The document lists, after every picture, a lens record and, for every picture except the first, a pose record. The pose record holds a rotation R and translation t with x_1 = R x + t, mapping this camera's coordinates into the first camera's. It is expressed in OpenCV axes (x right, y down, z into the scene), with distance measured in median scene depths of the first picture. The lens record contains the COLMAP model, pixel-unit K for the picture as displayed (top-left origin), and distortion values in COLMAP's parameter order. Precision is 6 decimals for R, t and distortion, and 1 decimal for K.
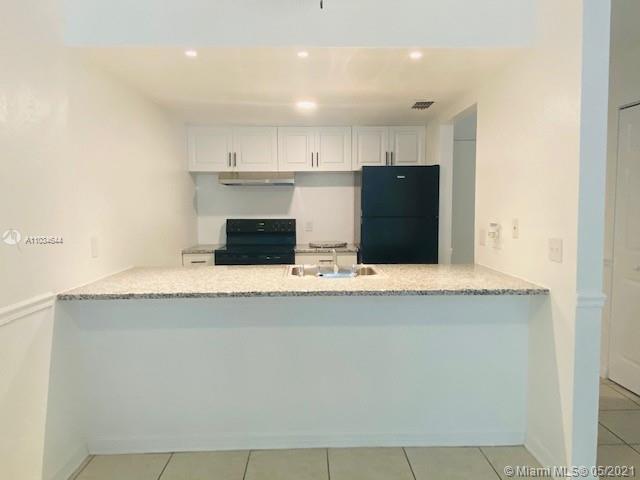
lens RADIAL K [[450.5, 0, 321.0], [0, 450.5, 240.8], [0, 0, 1]] dist [0.030982, -0.010270]
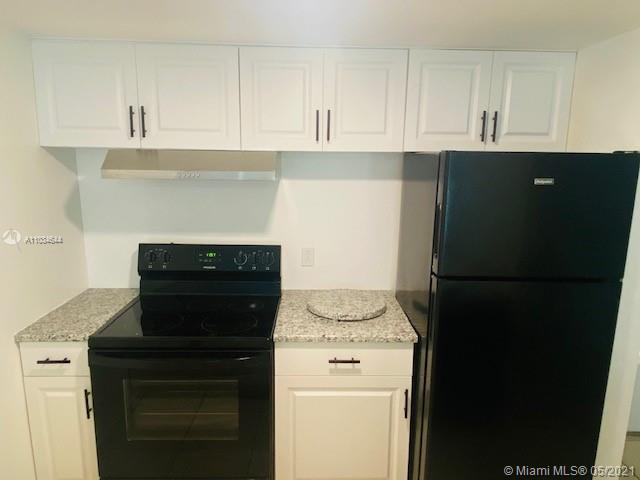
lens RADIAL K [[450.5, 0, 318.7], [0, 450.5, 240.3], [0, 0, 1]] dist [0.030982, -0.010270]
pose [[0.999773, 0.020077, 0.007119, -0.018525], [-0.020755, 0.993331, 0.113415, -0.116600], [-0.004794, -0.113537, 0.993522, 0.534617]]
